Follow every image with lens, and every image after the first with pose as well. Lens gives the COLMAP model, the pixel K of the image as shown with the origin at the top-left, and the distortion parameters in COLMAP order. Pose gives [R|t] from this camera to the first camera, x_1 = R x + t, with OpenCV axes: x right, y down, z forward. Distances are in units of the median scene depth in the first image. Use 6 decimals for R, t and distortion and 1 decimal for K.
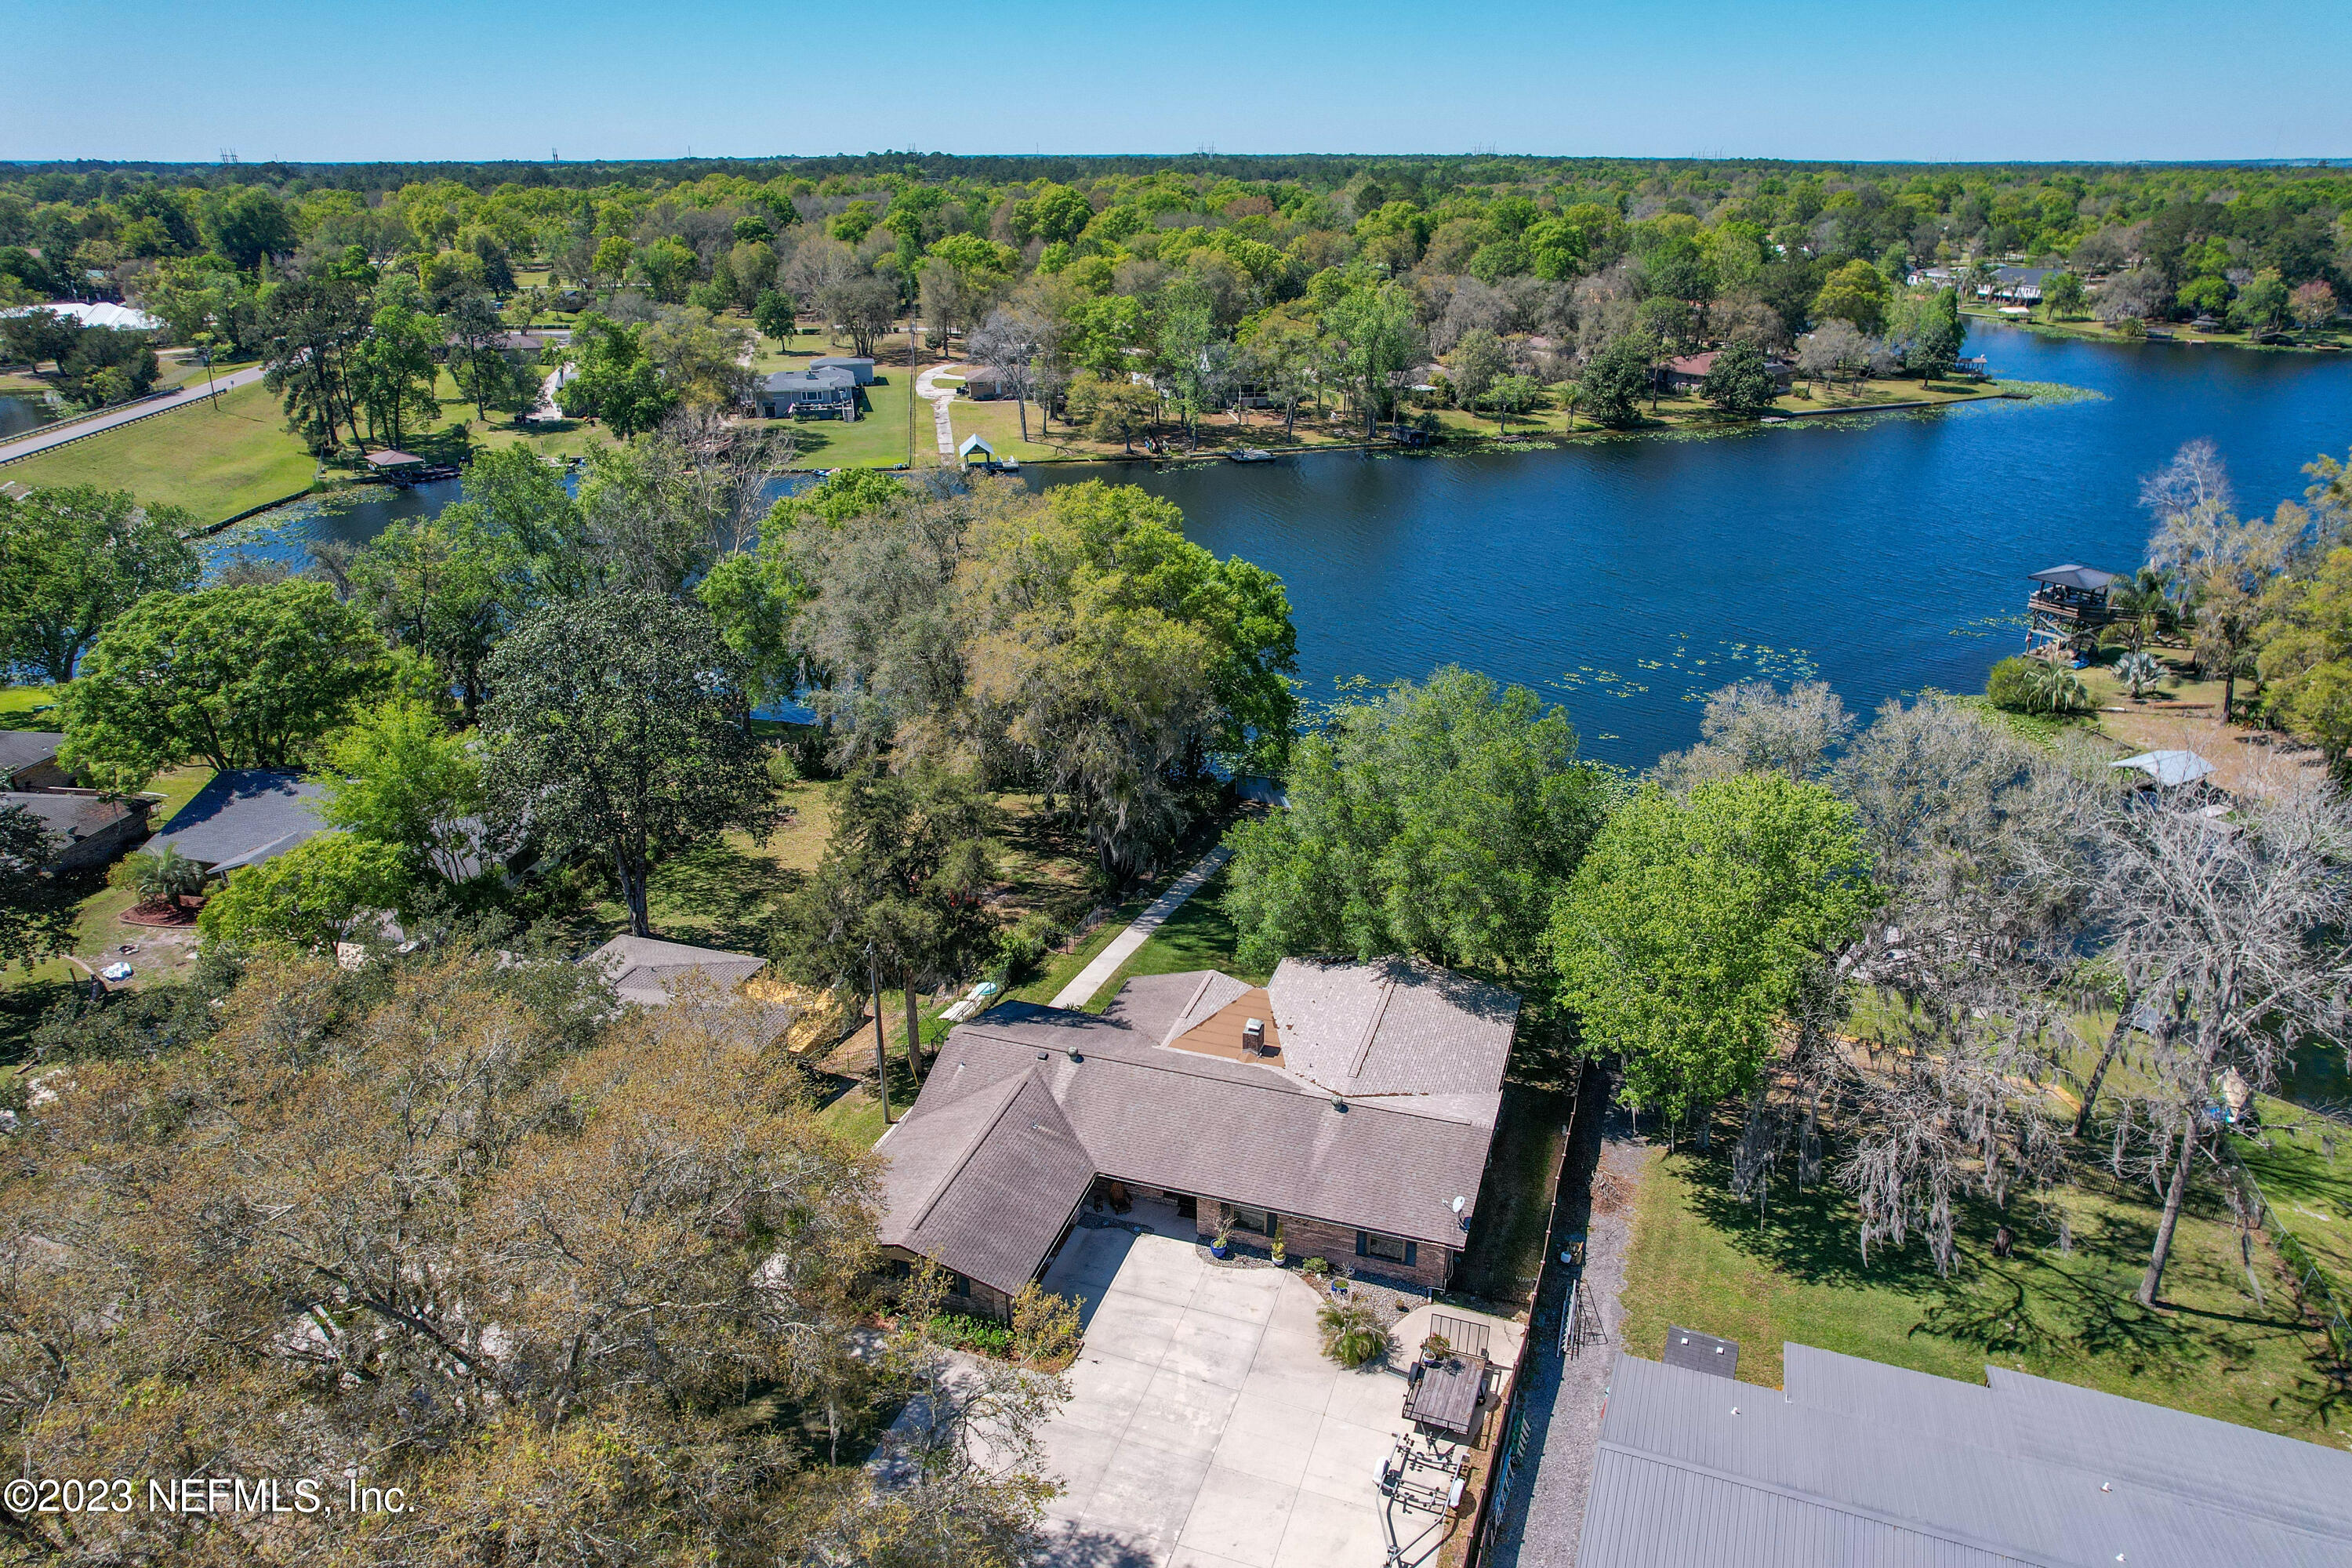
lens RADIAL K [[1520.5, 0, 1184.9], [0, 1520.5, 815.6], [0, 0, 1]] dist [-0.083630, 0.069412]
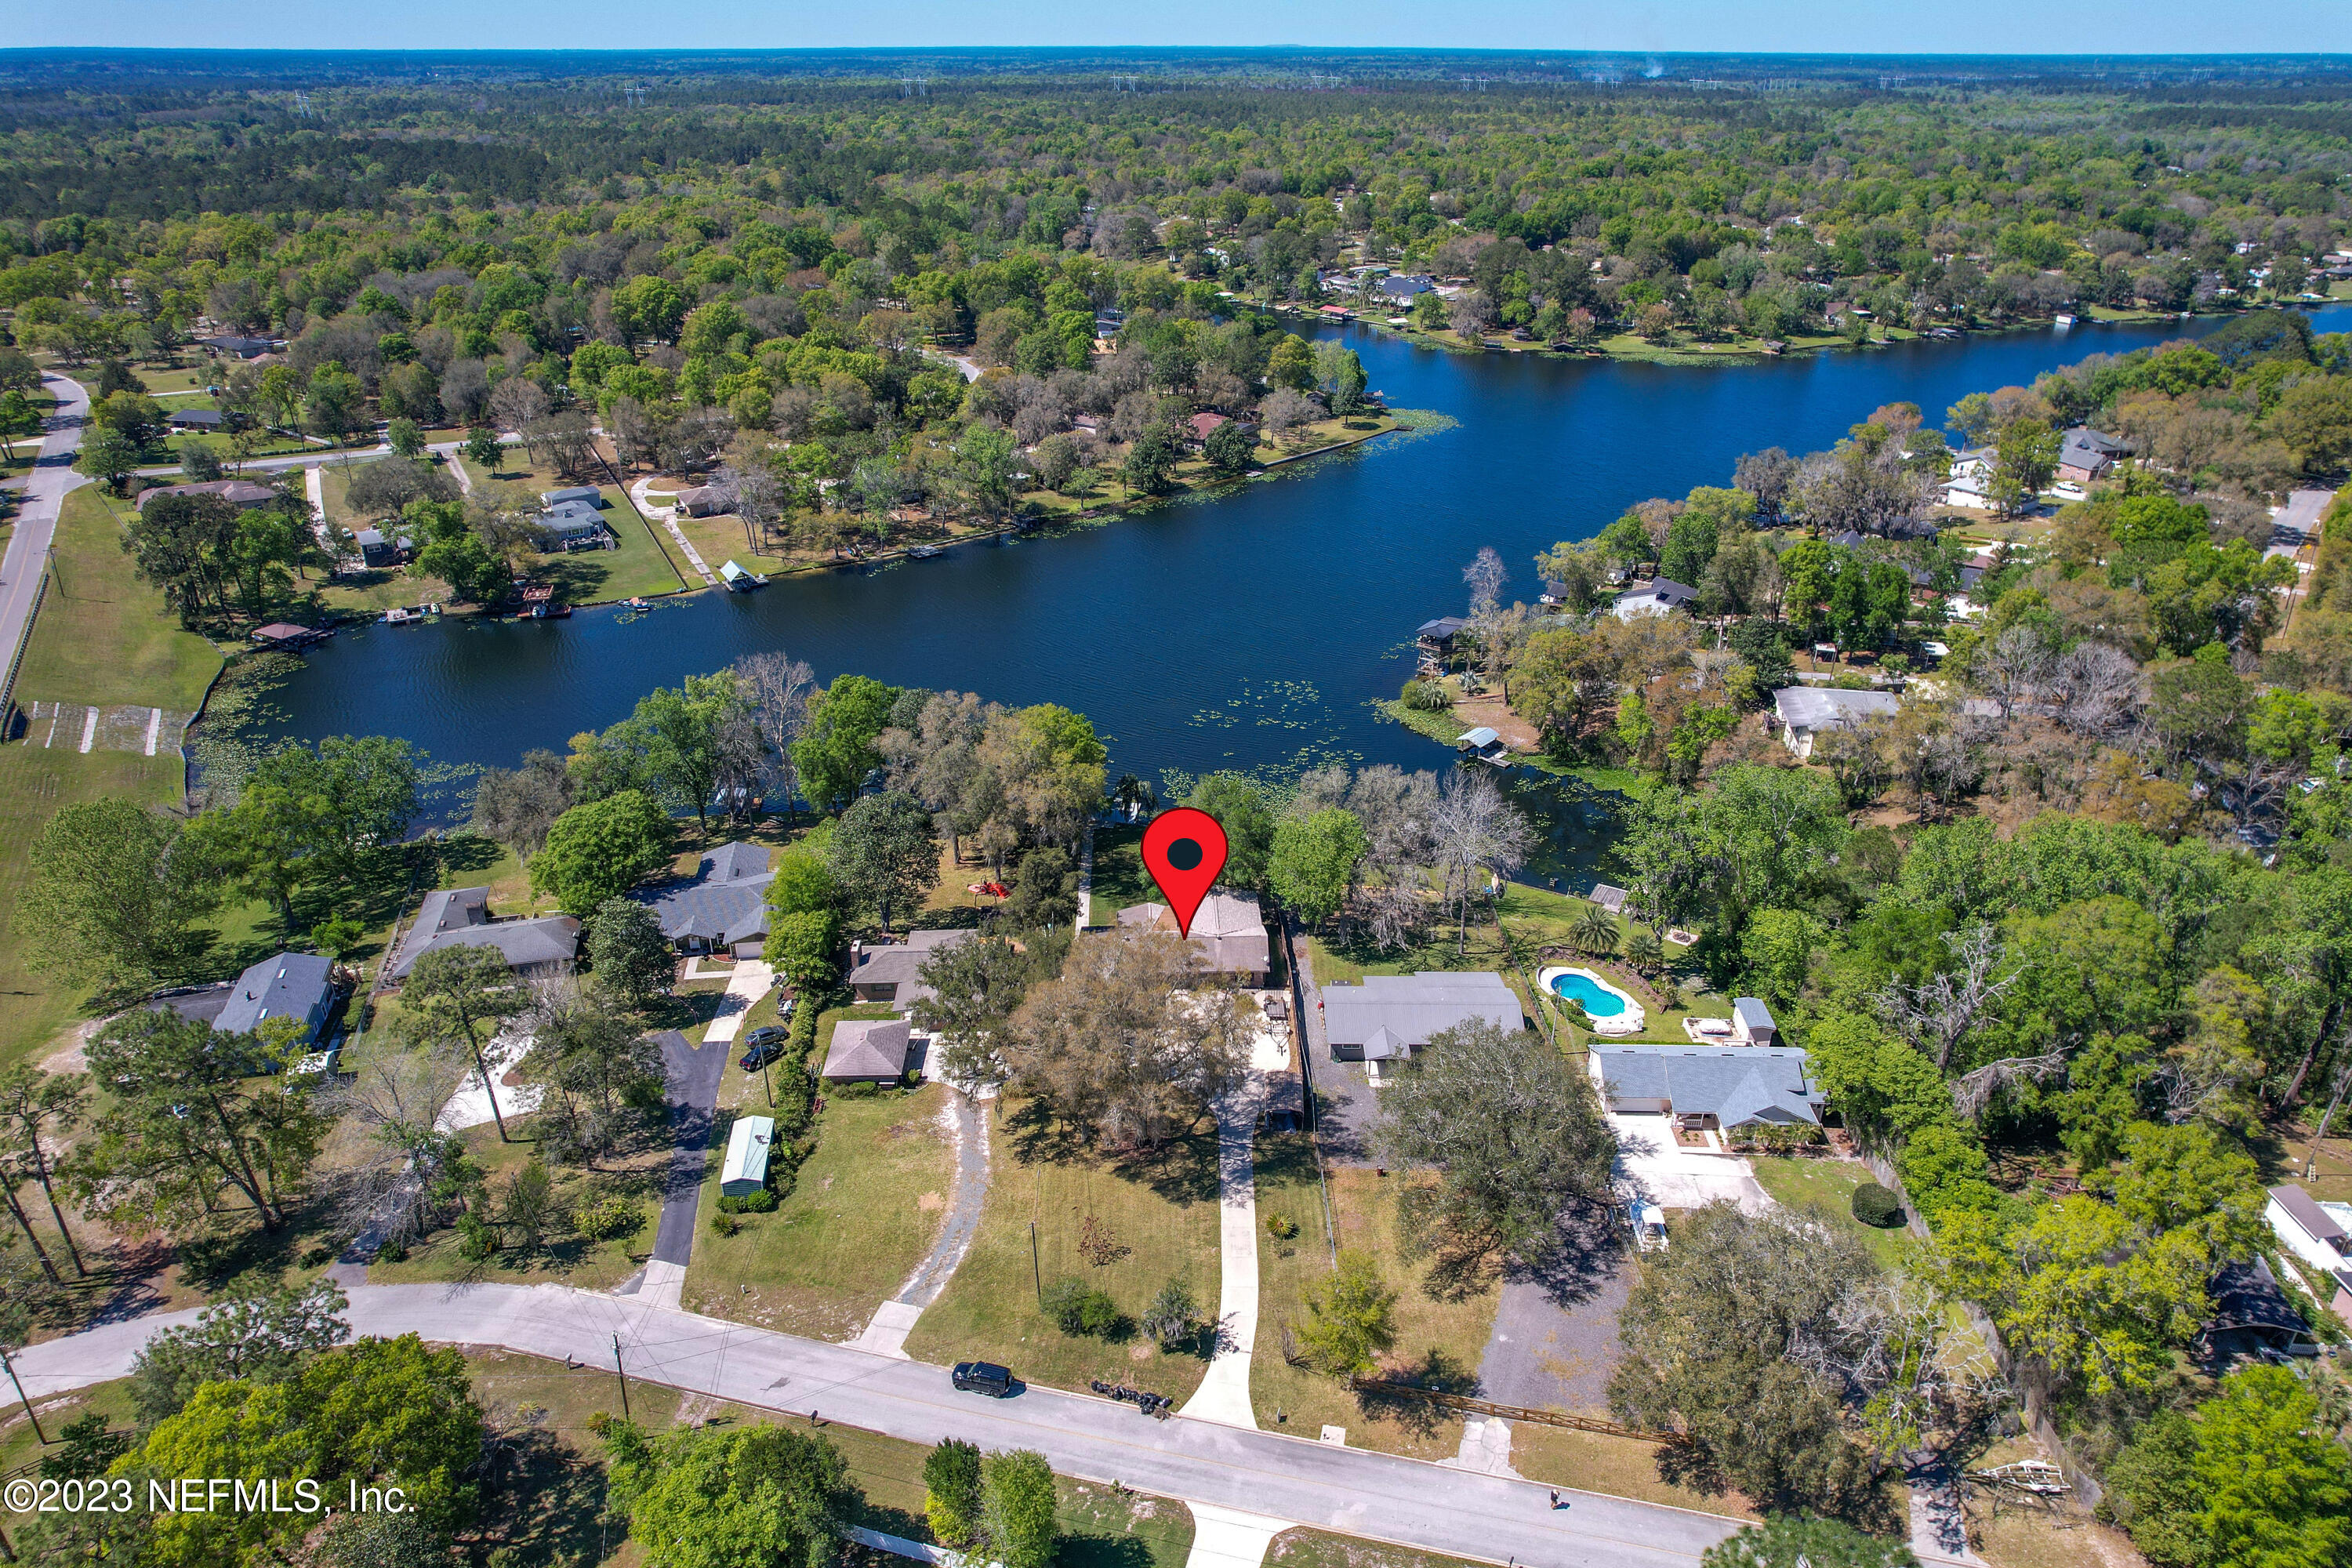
lens RADIAL K [[1520.5, 0, 1184.9], [0, 1520.5, 815.6], [0, 0, 1]] dist [-0.083630, 0.069412]
pose [[0.937751, -0.157105, 0.309743, -0.207542], [0.137707, 0.986932, 0.083671, -0.076101], [-0.318841, -0.035809, 0.947132, -0.447973]]
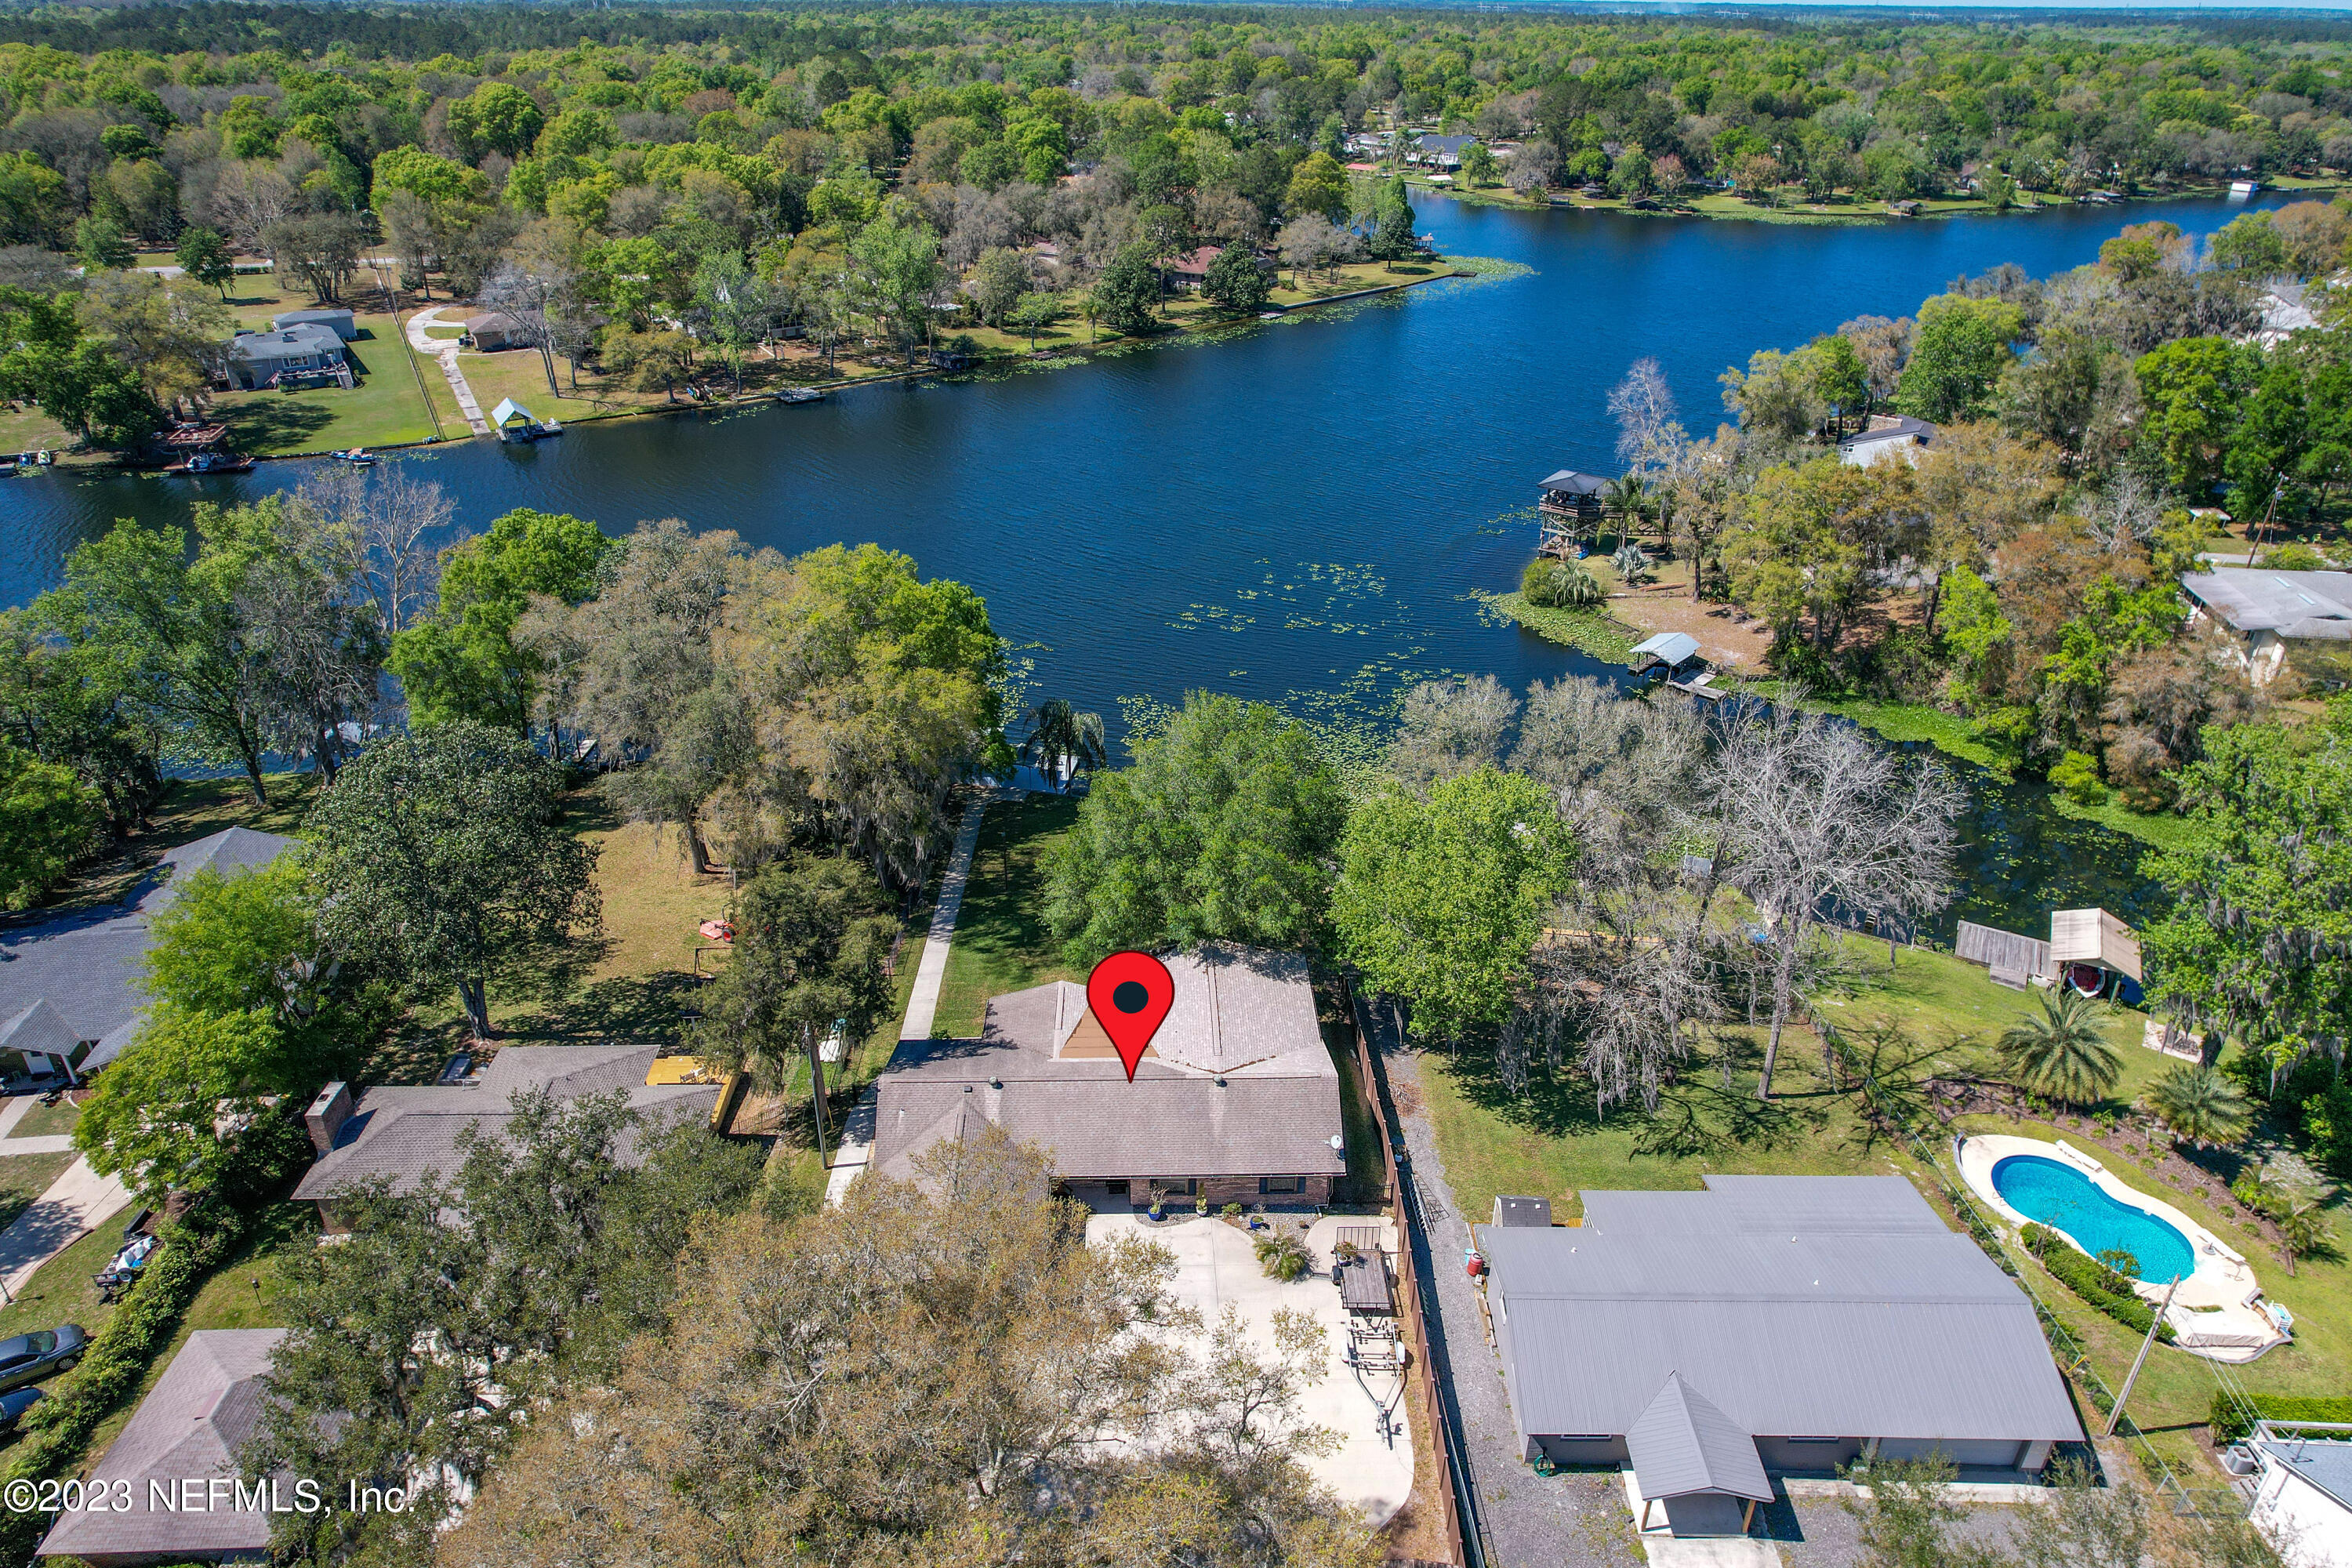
lens RADIAL K [[1520.5, 0, 1184.9], [0, 1520.5, 815.6], [0, 0, 1]] dist [-0.083630, 0.069412]
pose [[0.938785, -0.157880, 0.306198, -0.065684], [0.129520, 0.985349, 0.110960, -0.040891], [-0.319230, -0.064508, 0.945479, -0.042537]]
